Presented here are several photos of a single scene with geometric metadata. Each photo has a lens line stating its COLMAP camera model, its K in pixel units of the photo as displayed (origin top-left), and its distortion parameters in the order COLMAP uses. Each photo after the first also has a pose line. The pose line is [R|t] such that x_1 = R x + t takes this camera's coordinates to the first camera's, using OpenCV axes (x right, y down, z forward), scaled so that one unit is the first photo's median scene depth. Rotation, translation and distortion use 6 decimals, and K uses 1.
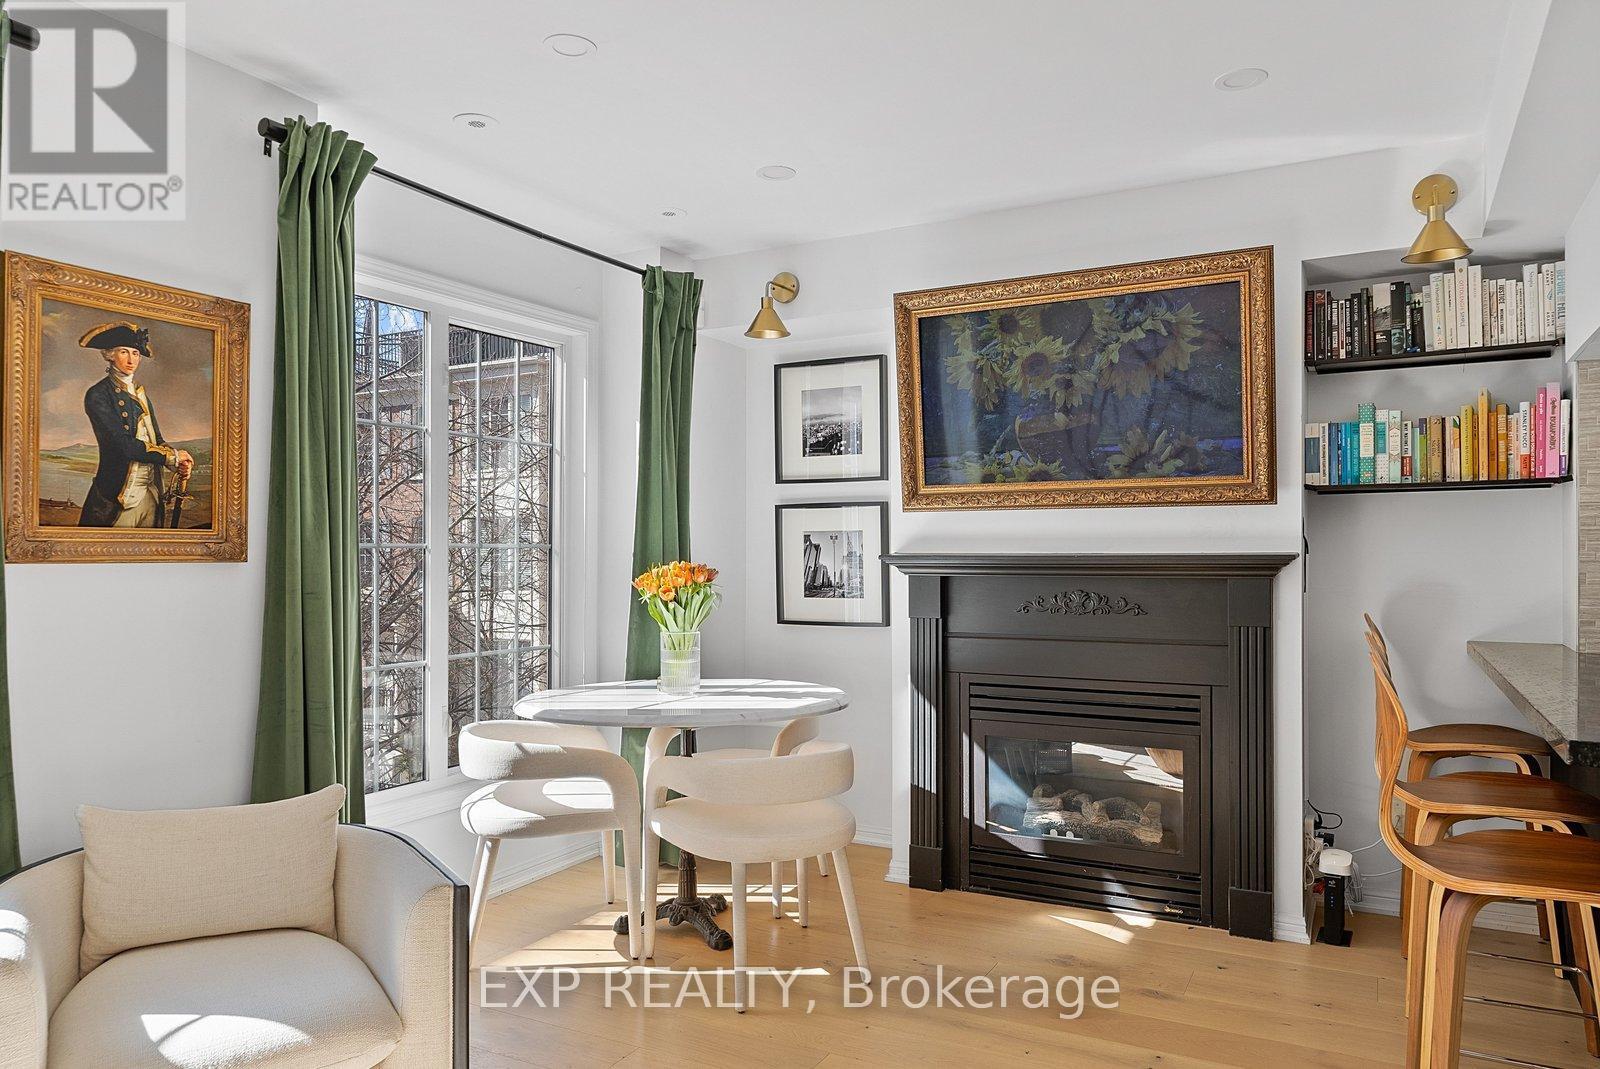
lens RADIAL K [[1078.8, 0, 804.1], [0, 1078.8, 554.0], [0, 0, 1]] dist [0.004632, -0.003776]
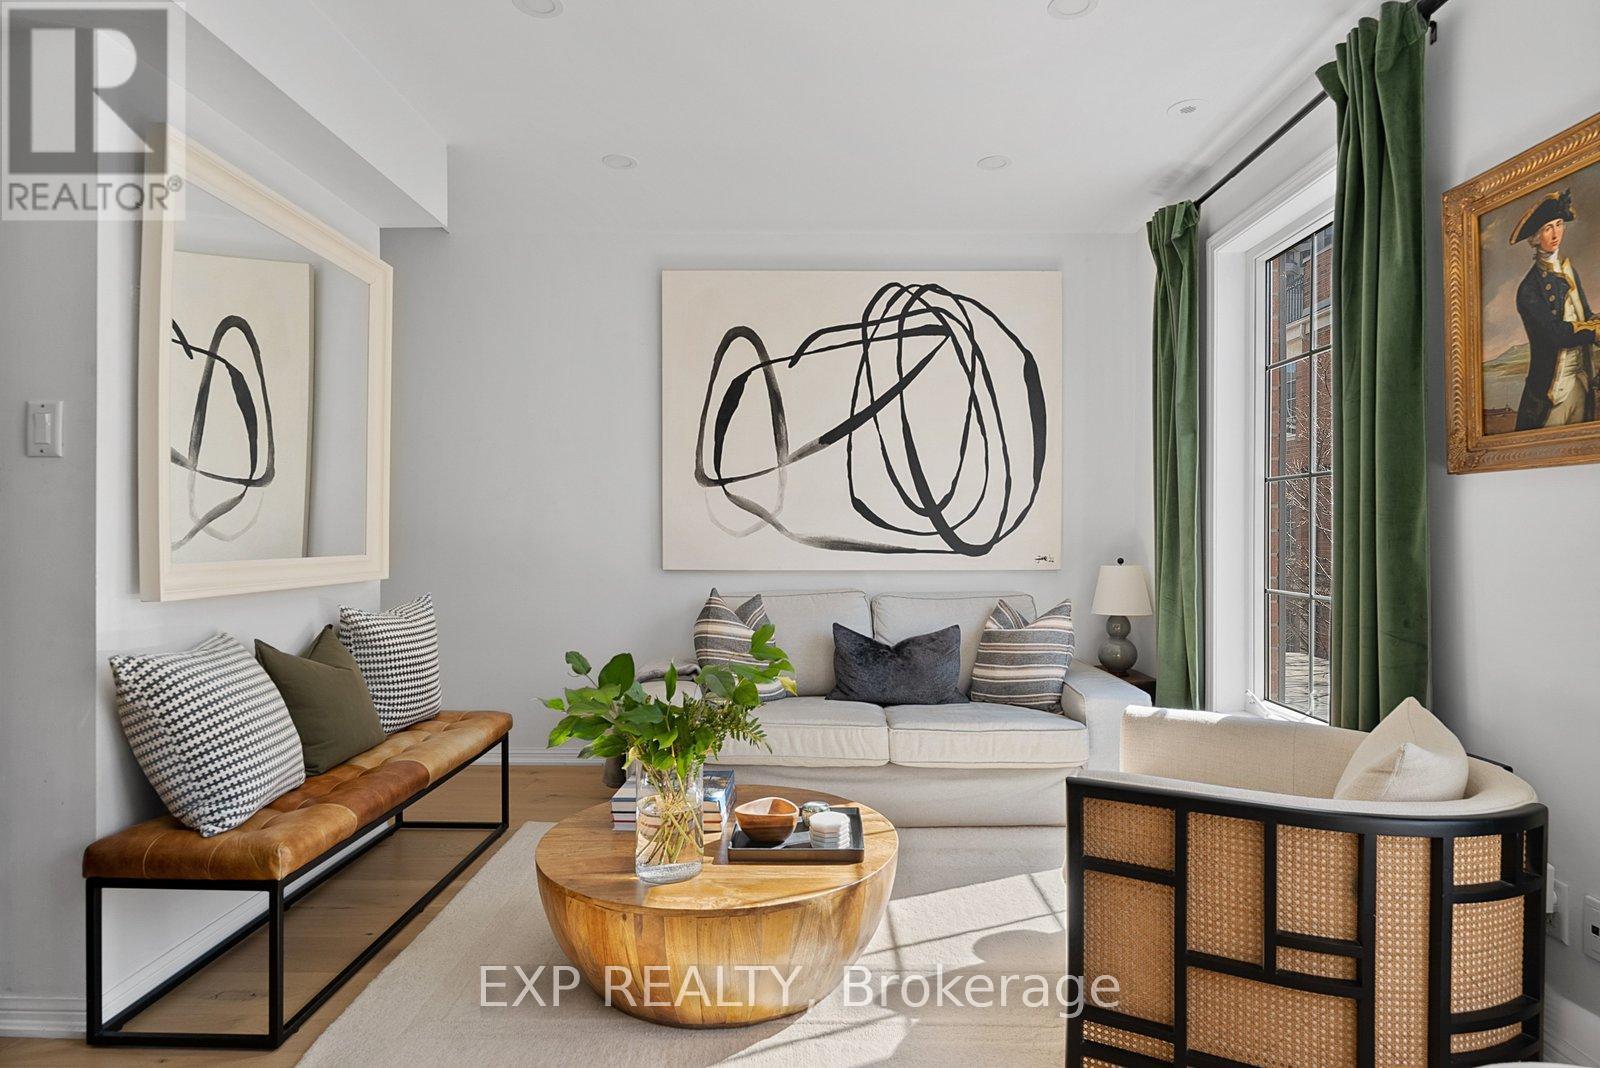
lens RADIAL K [[876.2, 0, 808.7], [0, 876.2, 530.0], [0, 0, 1]] dist [0.011089, -0.002168]
pose [[-0.879370, 0.008836, -0.476057, 0.177048], [0.007241, 0.999960, 0.005186, 0.036703], [0.476084, 0.001113, -0.879399, 0.953434]]
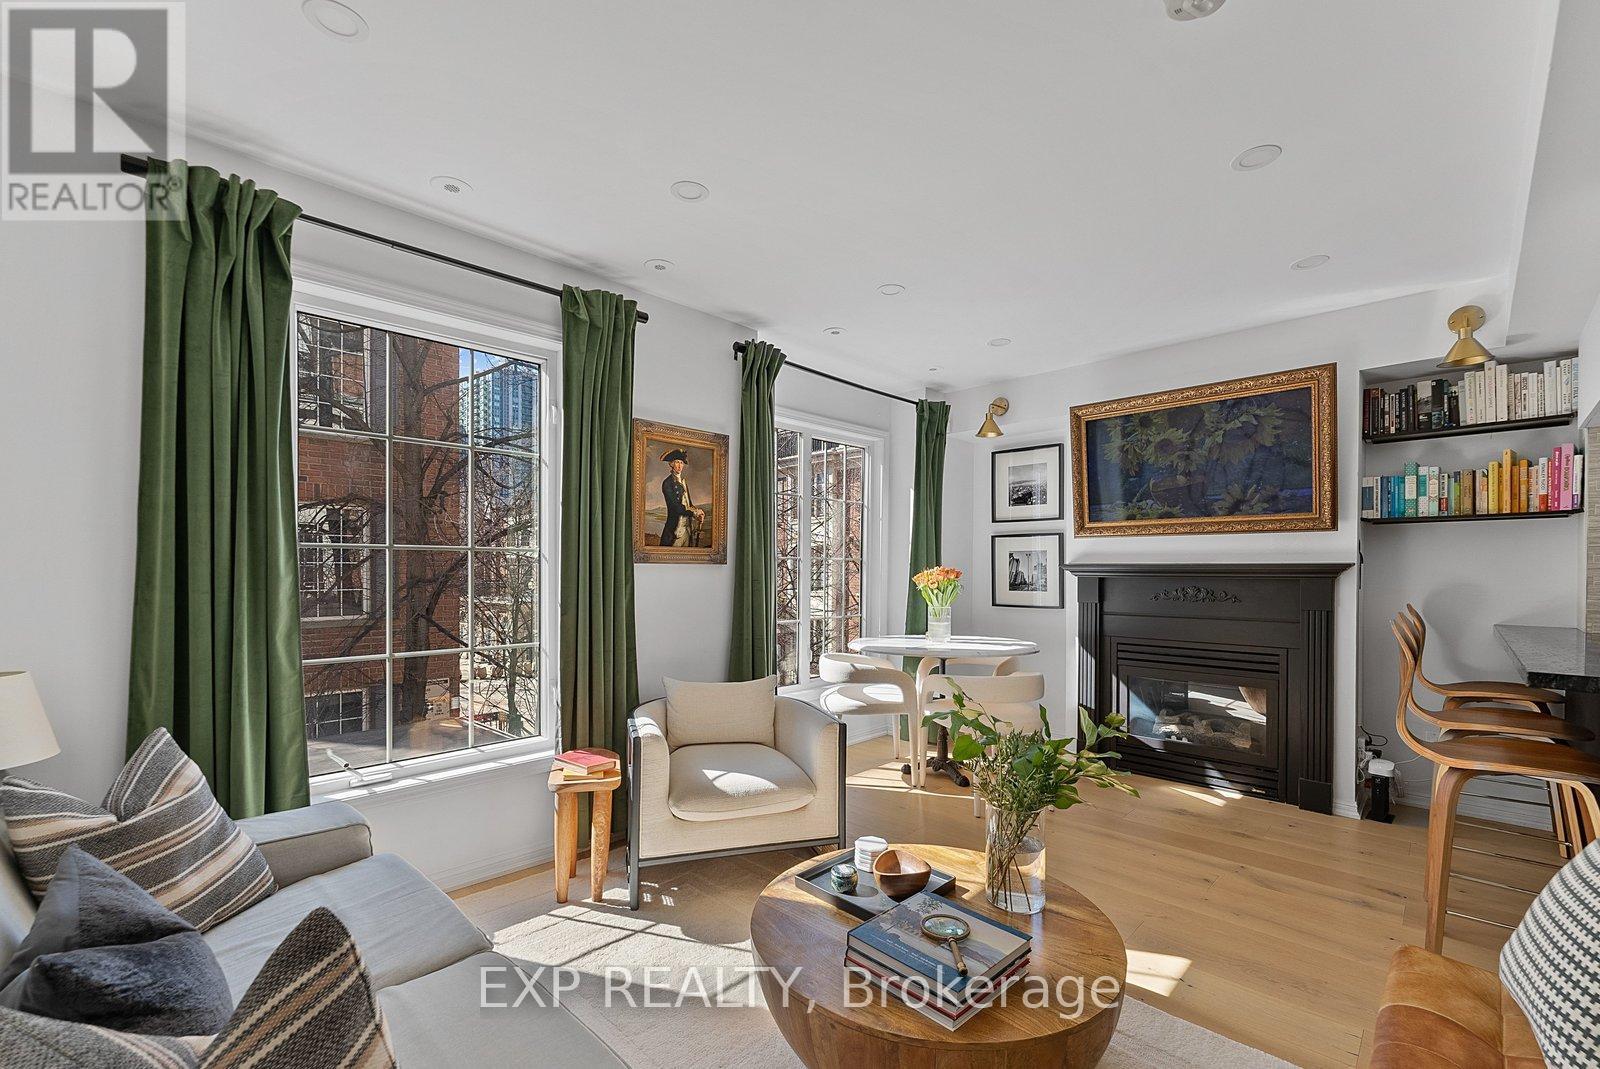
lens RADIAL K [[676.8, 0, 799.5], [0, 676.8, 574.8], [0, 0, 1]] dist [0.000393, 0.001308]
pose [[0.960677, 0.007846, -0.277558, -0.028468], [-0.005805, 0.999950, 0.008176, 0.012360], [0.277609, -0.006243, 0.960674, -0.133030]]
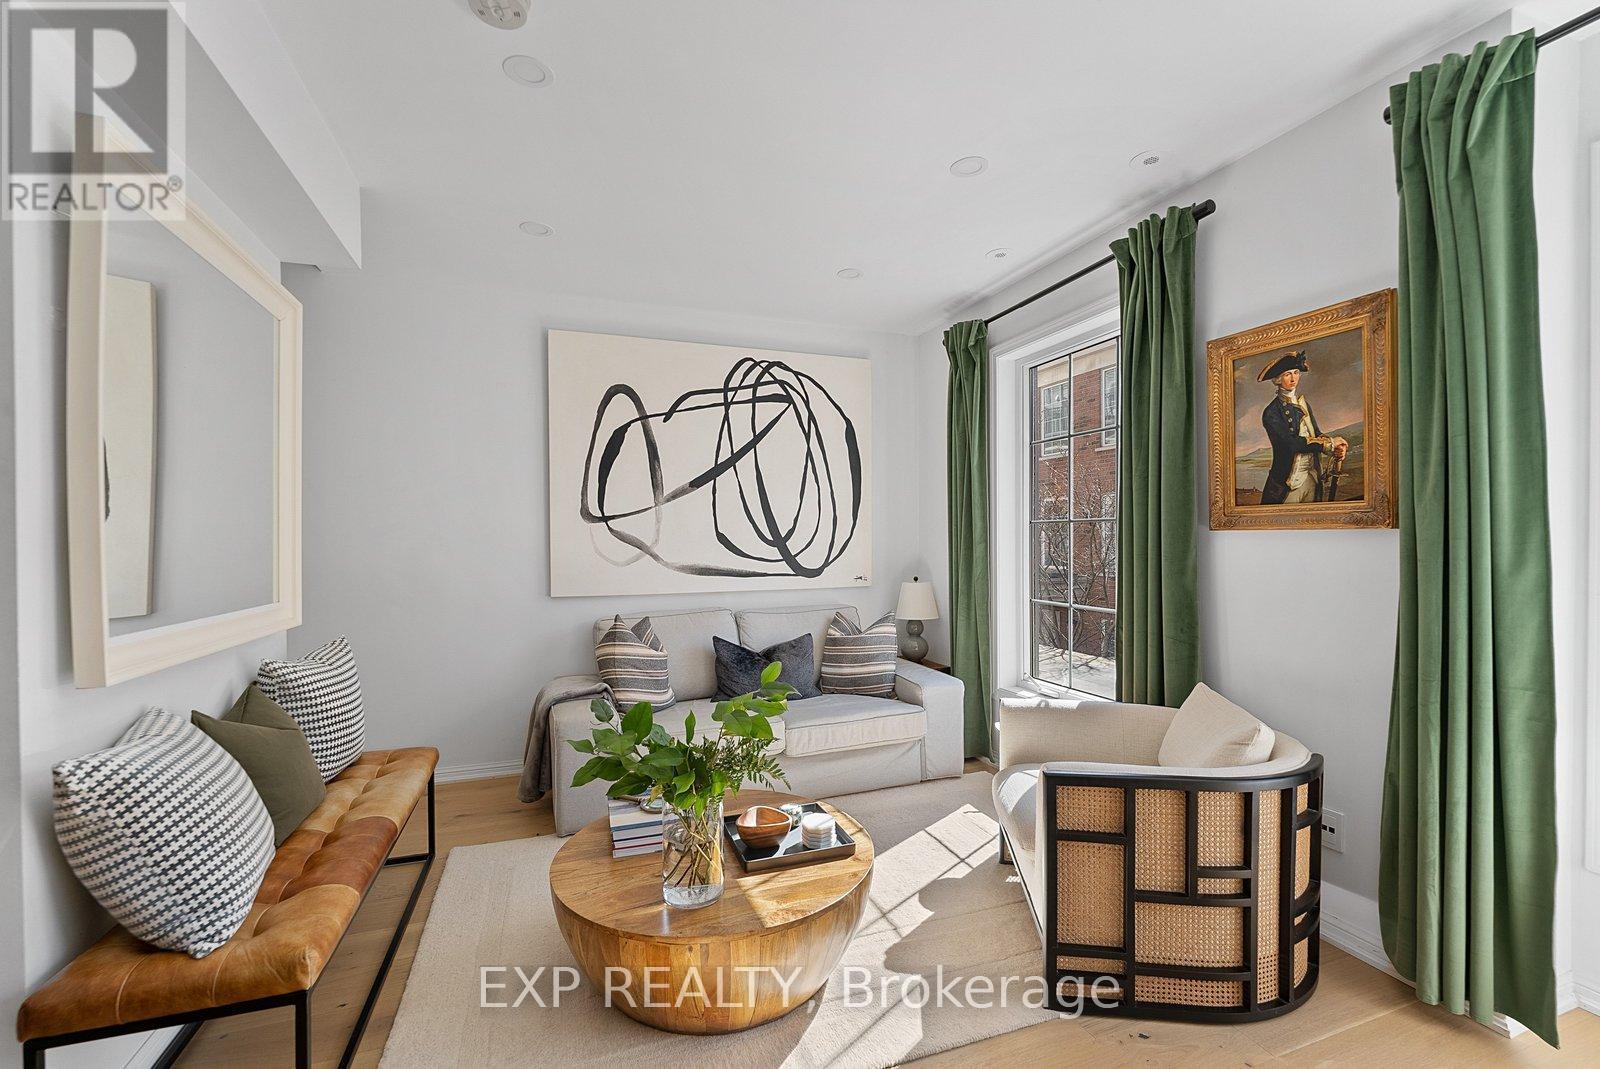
lens RADIAL K [[676.8, 0, 800.3], [0, 676.8, 544.9], [0, 0, 1]] dist [0.000393, 0.001308]
pose [[-0.661980, 0.020857, -0.749231, 0.299067], [0.012190, 0.999780, 0.017061, 0.004043], [0.749422, 0.002161, -0.662089, 0.781595]]
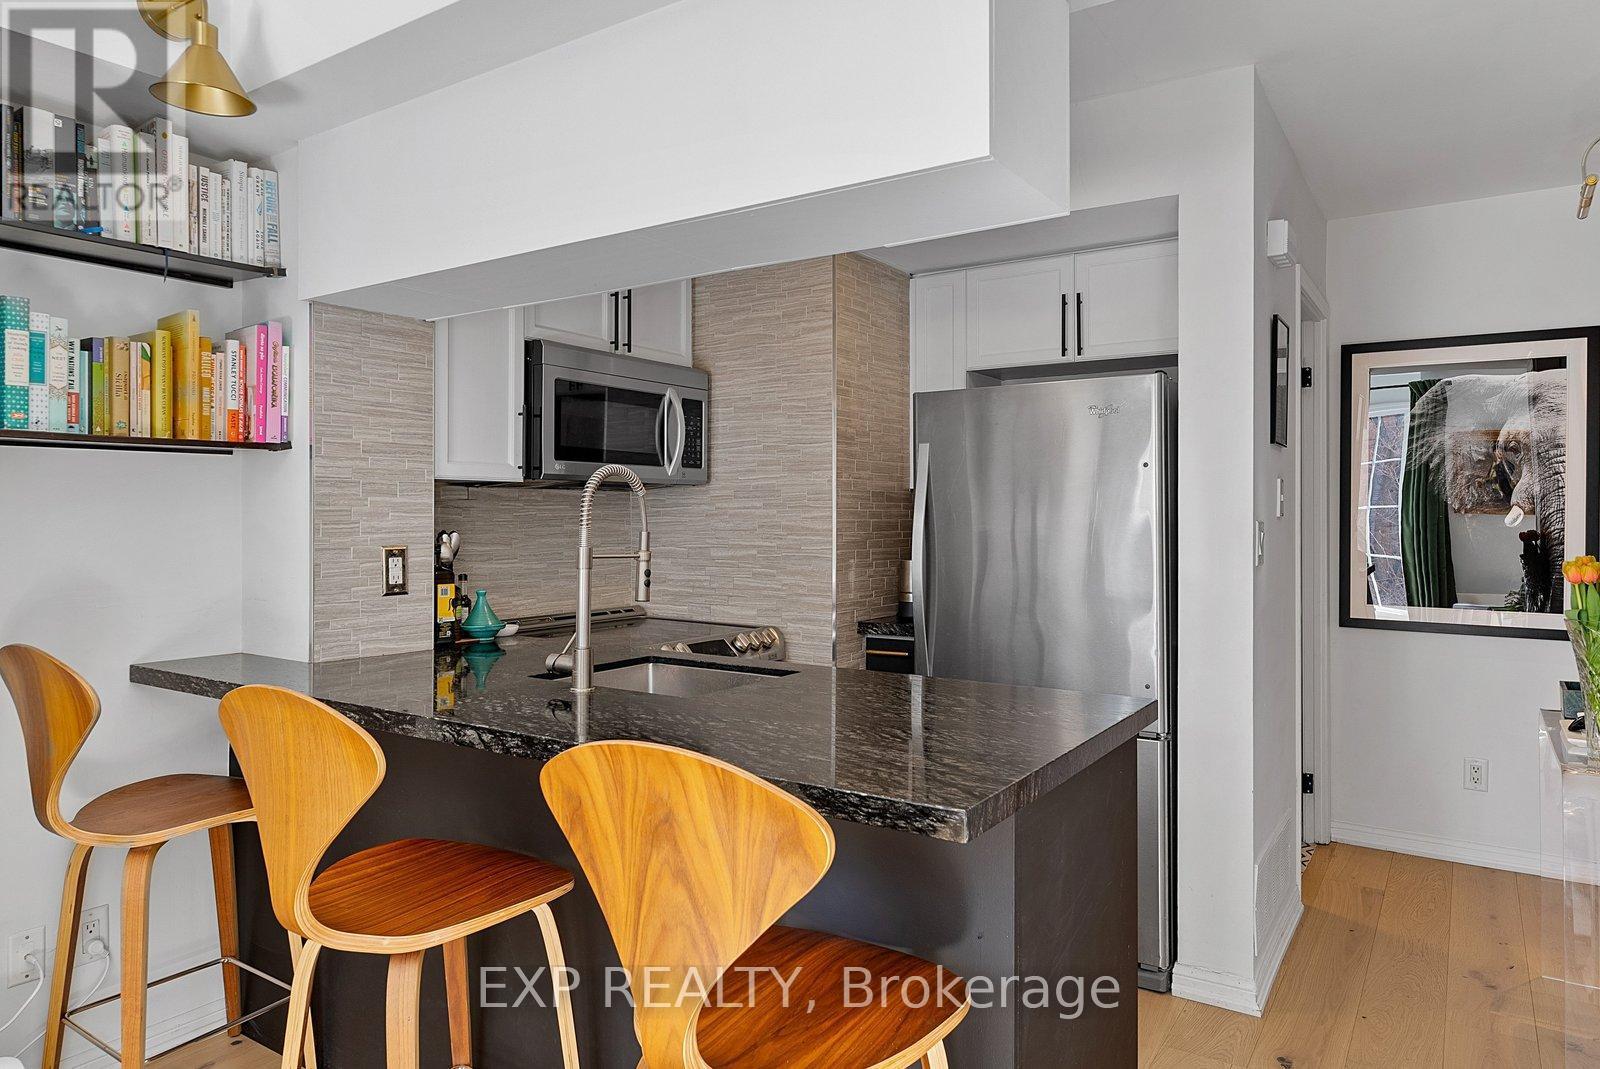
lens RADIAL K [[1004.3, 0, 794.6], [0, 1004.3, 512.2], [0, 0, 1]] dist [-0.015234, 0.000613]
pose [[0.087050, 0.001033, 0.996203, 0.004195], [0.000653, 0.999999, -0.001094, -0.018222], [-0.996204, 0.000746, 0.087050, 0.521444]]
